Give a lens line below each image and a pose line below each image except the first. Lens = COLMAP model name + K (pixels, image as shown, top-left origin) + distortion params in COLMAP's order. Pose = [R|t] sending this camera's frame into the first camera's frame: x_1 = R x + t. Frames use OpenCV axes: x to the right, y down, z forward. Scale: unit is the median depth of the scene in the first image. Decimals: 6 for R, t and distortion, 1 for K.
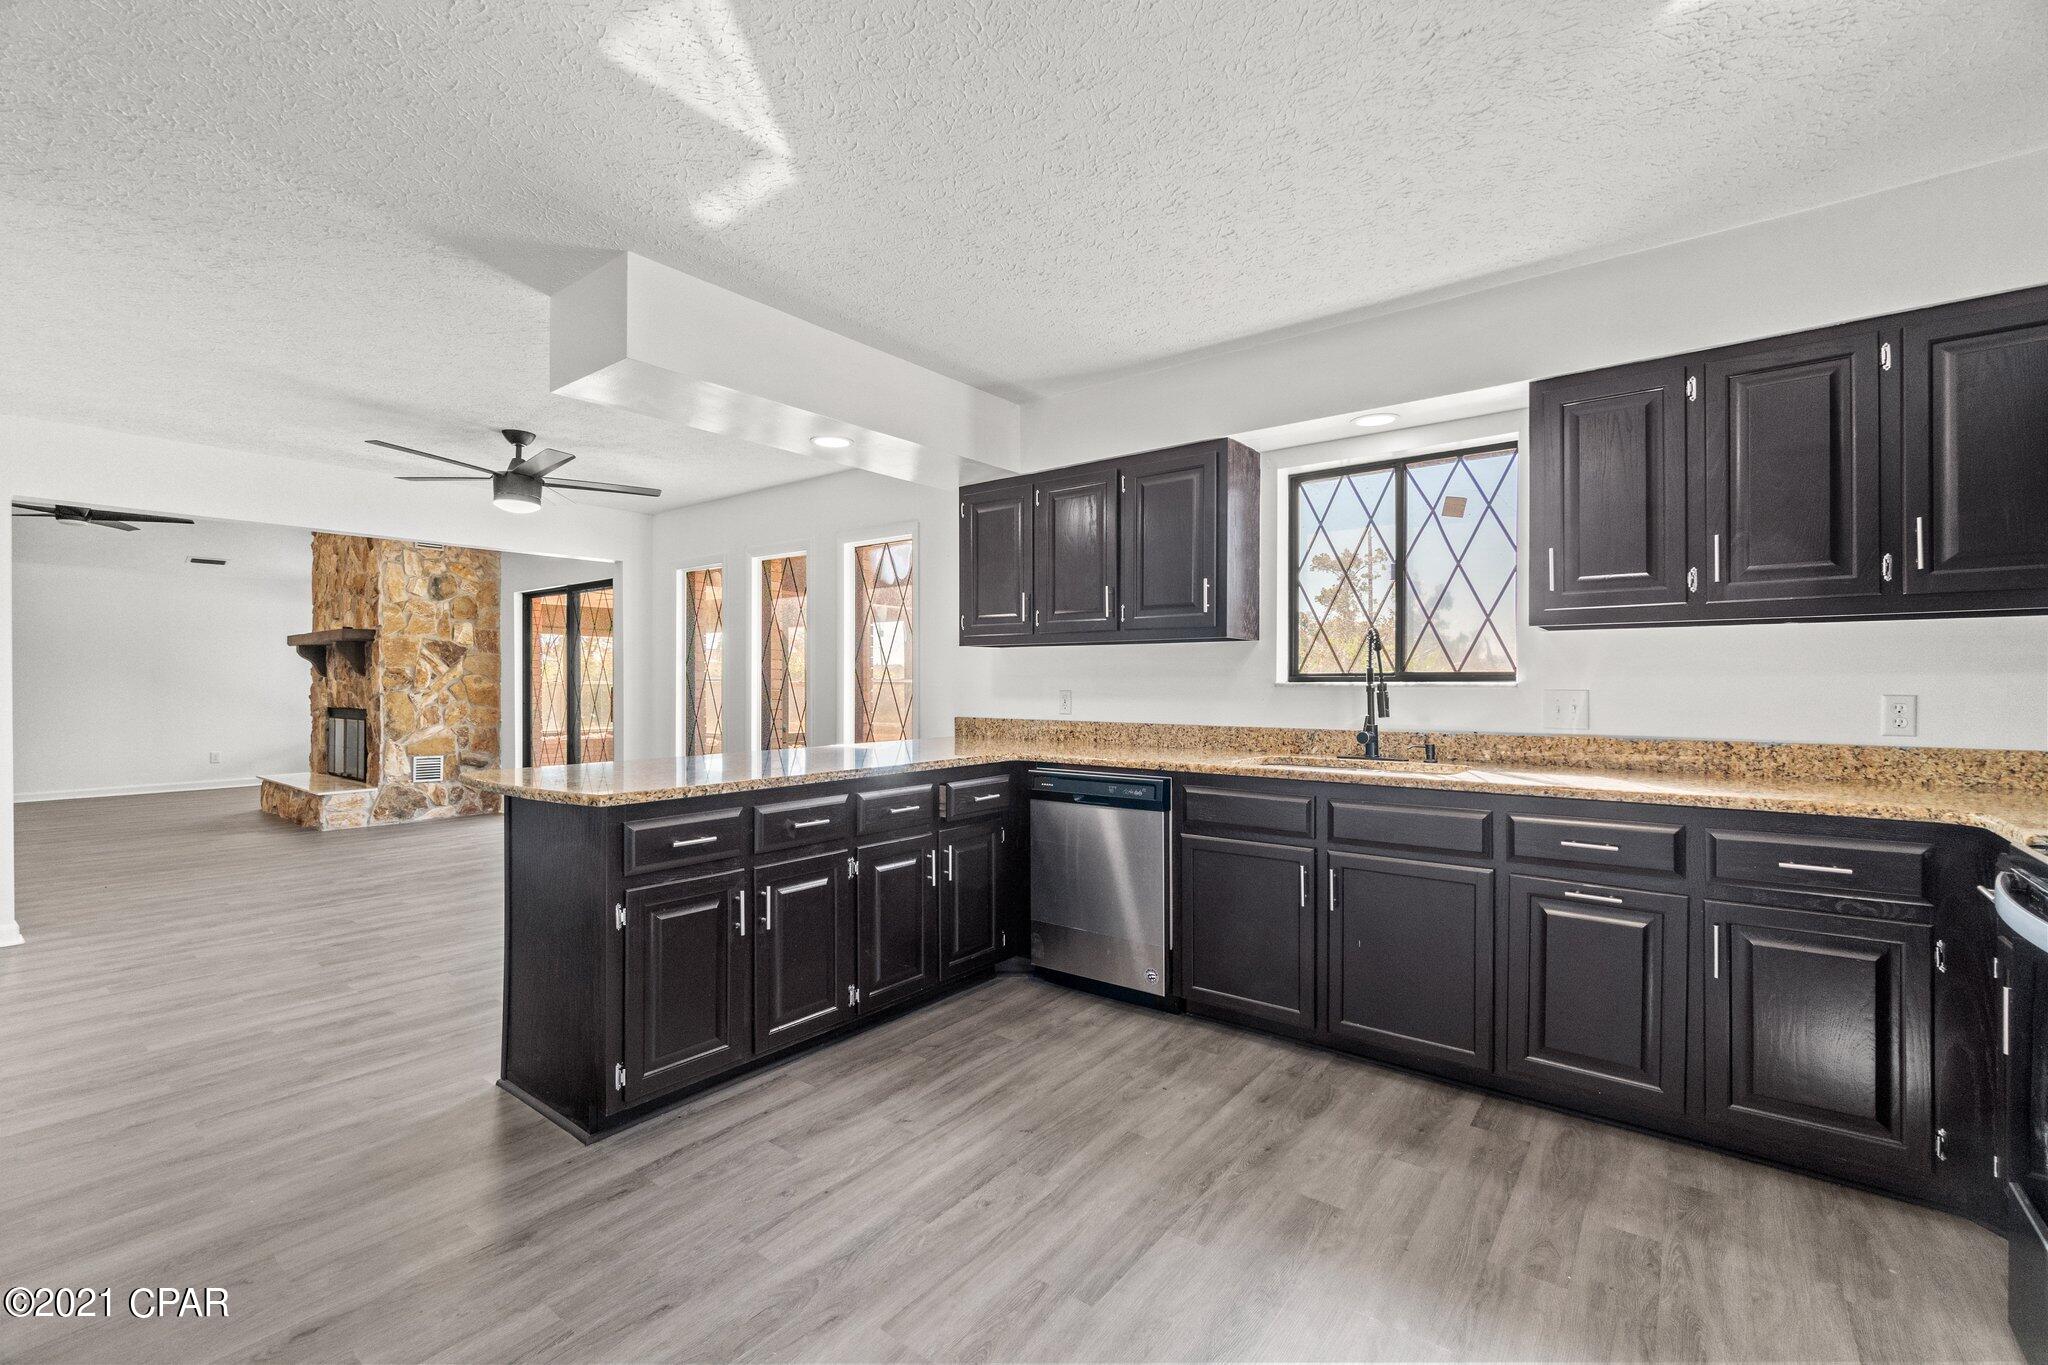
lens RADIAL K [[882.0, 0, 1030.5], [0, 882.0, 684.8], [0, 0, 1]] dist [-0.002649, 0.000125]
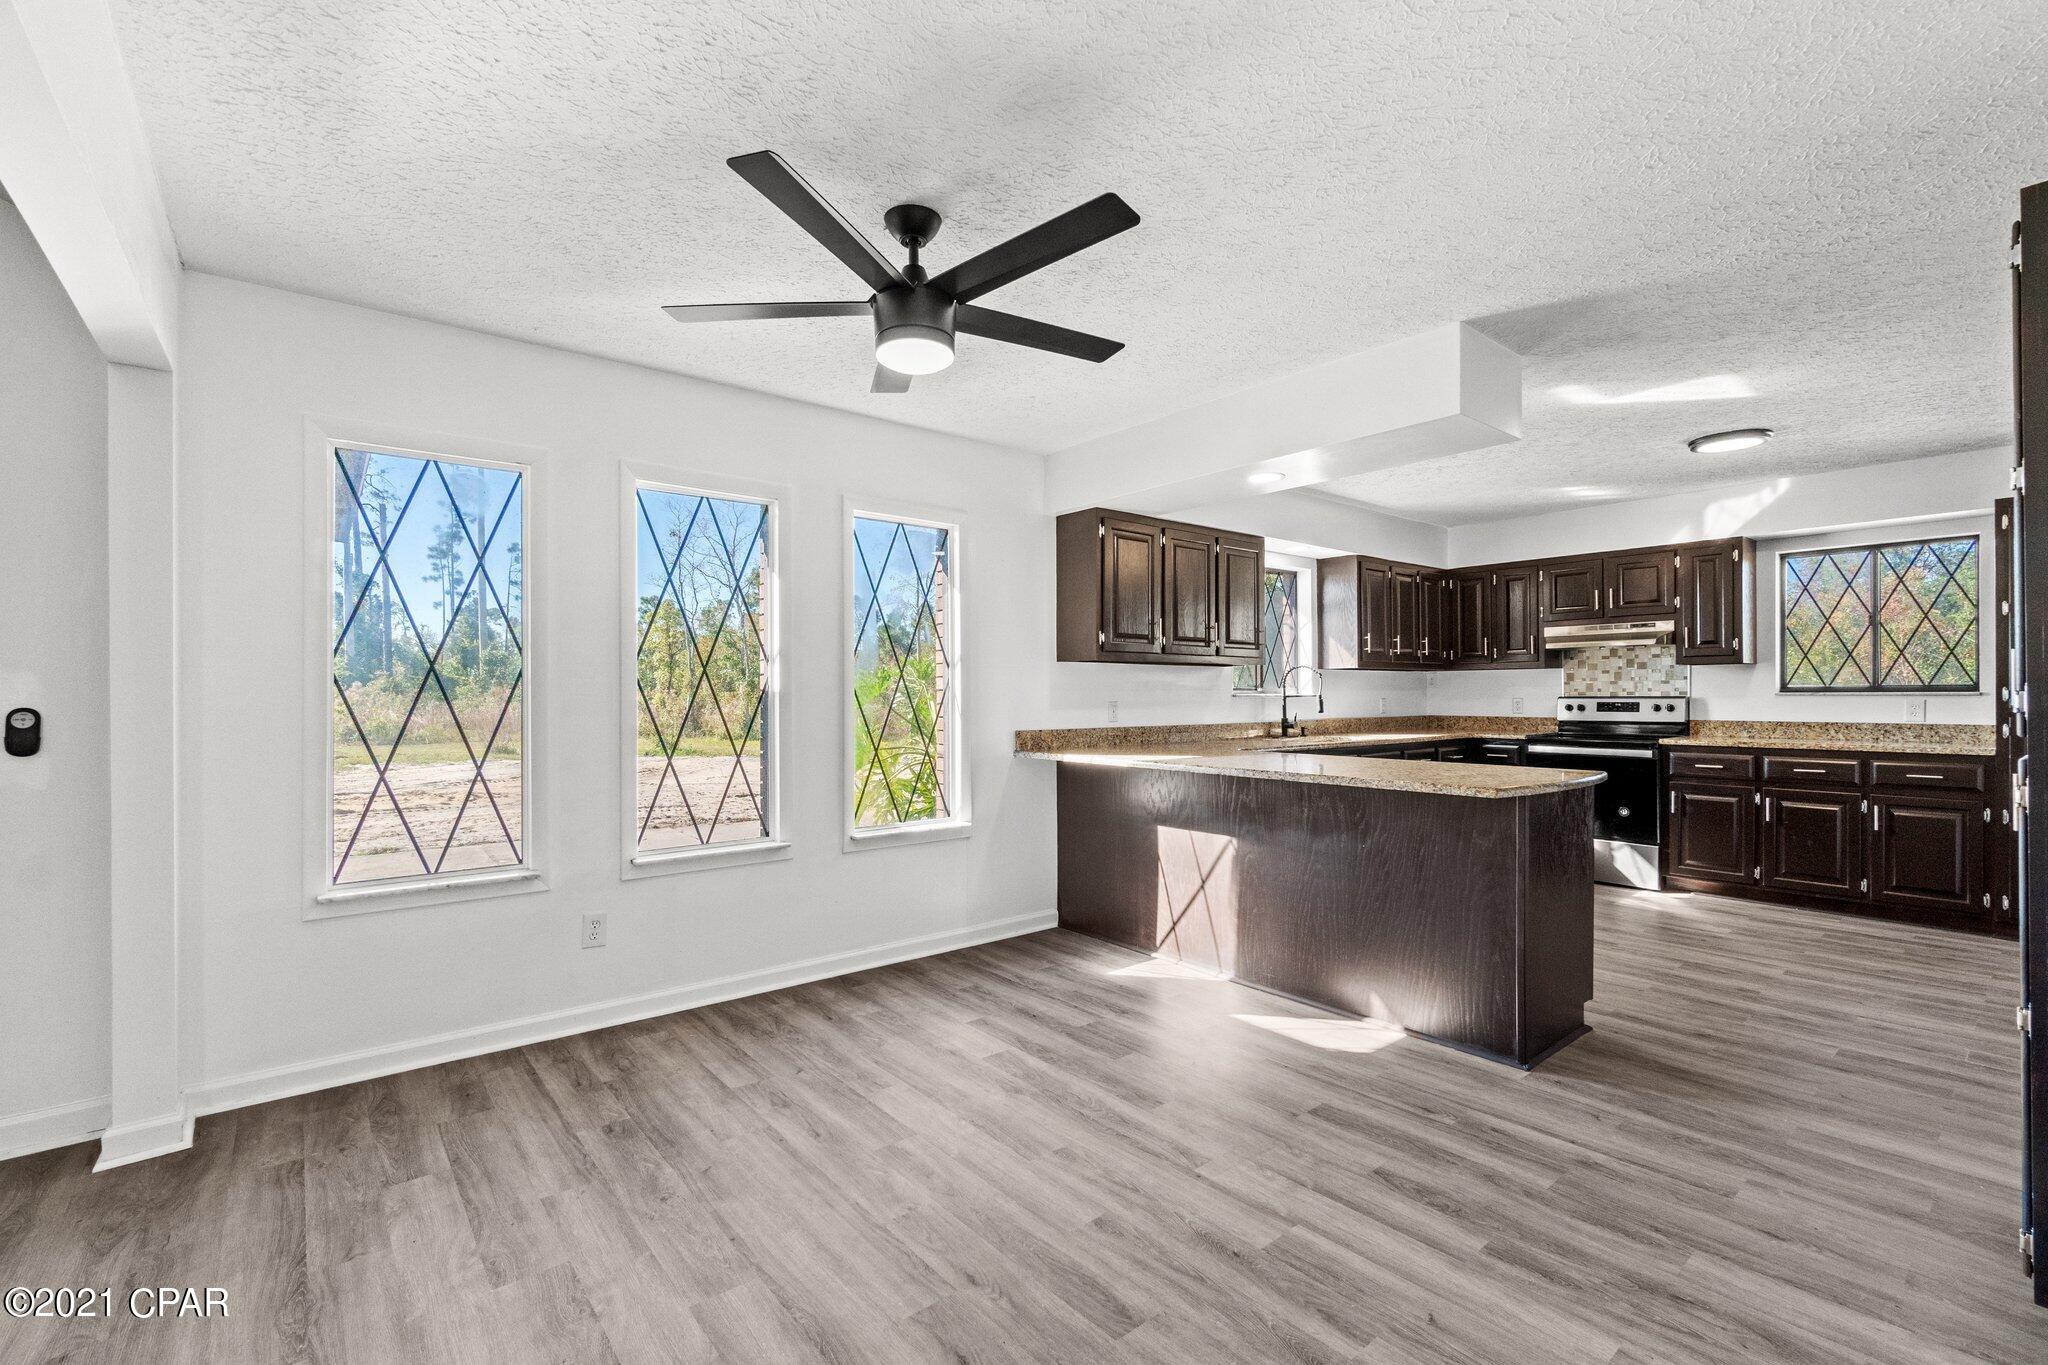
lens RADIAL K [[888.5, 0, 1027.6], [0, 888.5, 691.9], [0, 0, 1]] dist [-0.002769, 0.000763]
pose [[0.220305, 0.002240, 0.975428, -0.615682], [0.005917, 0.999976, -0.003633, -0.001456], [-0.975413, 0.006572, 0.220286, 0.465222]]
